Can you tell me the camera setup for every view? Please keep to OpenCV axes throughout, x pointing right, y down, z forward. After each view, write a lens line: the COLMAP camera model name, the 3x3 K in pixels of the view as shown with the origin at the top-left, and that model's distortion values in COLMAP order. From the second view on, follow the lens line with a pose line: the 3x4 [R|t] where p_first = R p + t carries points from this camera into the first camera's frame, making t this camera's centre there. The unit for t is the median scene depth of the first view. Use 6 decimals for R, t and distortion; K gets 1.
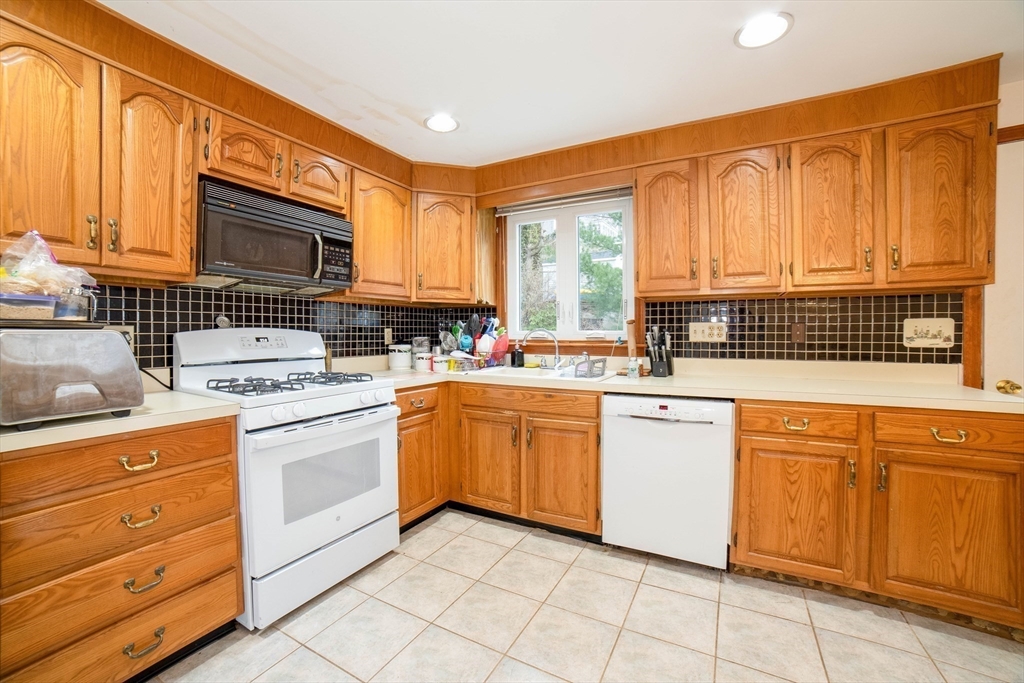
lens RADIAL K [[414.9, 0, 510.1], [0, 414.9, 336.1], [0, 0, 1]] dist [-0.105743, 0.034932]
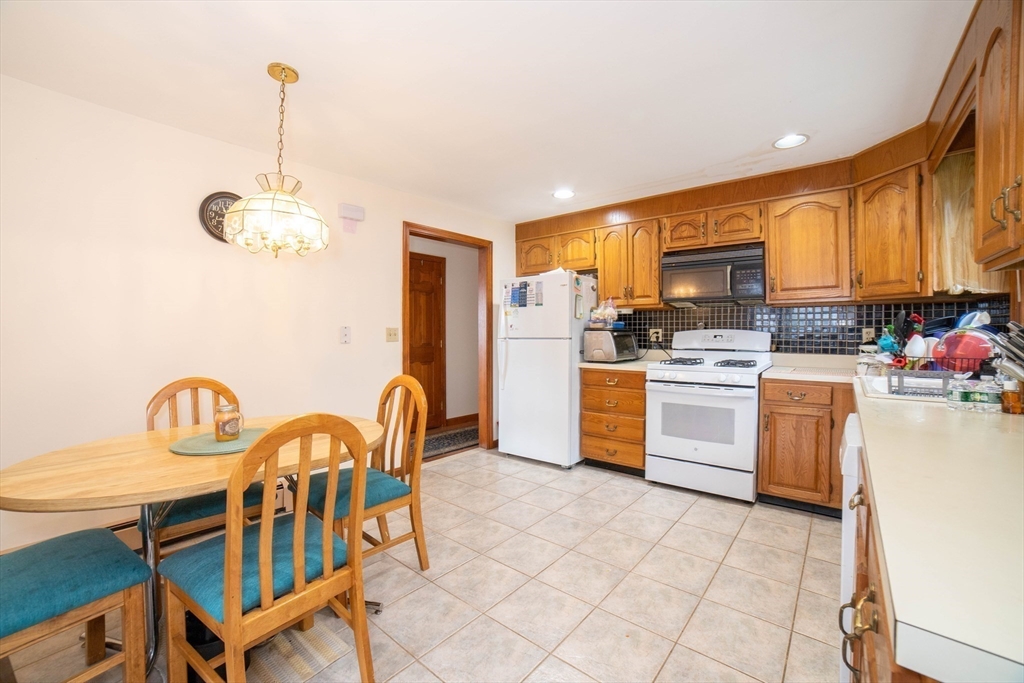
lens RADIAL K [[414.9, 0, 510.1], [0, 414.9, 336.1], [0, 0, 1]] dist [-0.105743, 0.034932]
pose [[-0.200136, 0.012382, -0.979690, 1.318124], [-0.007220, 0.999874, 0.014112, -0.012135], [0.979741, 0.009898, -0.200022, 0.607658]]
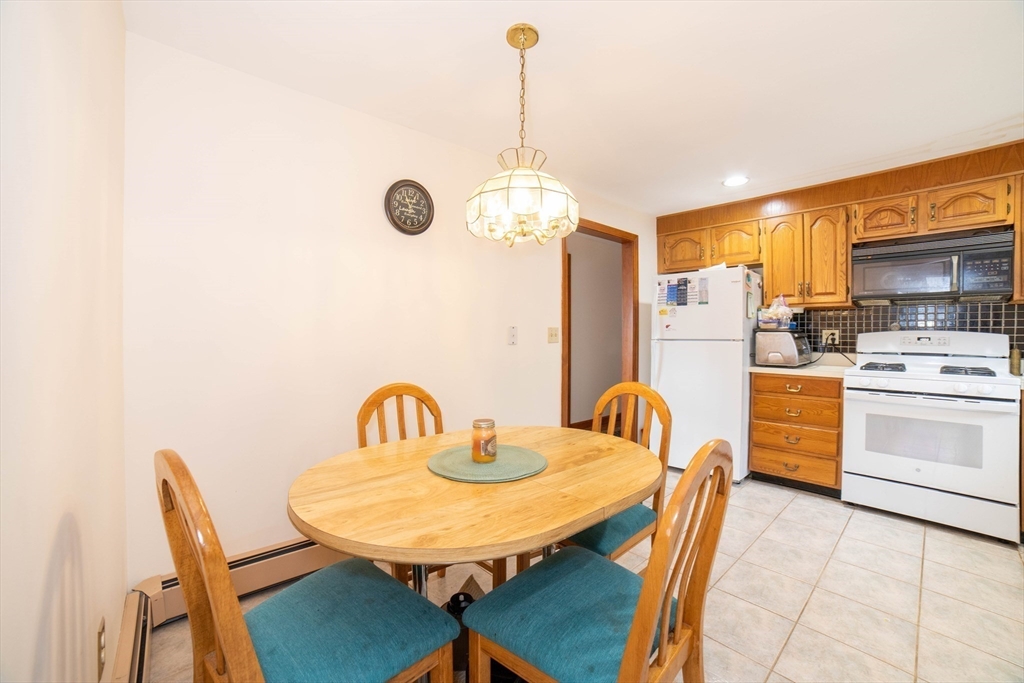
lens RADIAL K [[414.9, 0, 510.1], [0, 414.9, 336.1], [0, 0, 1]] dist [-0.105743, 0.034932]
pose [[-0.329926, 0.011120, -0.943941, 1.297355], [-0.008803, 0.999851, 0.014856, -0.009920], [0.943966, 0.013211, -0.329779, 0.109595]]
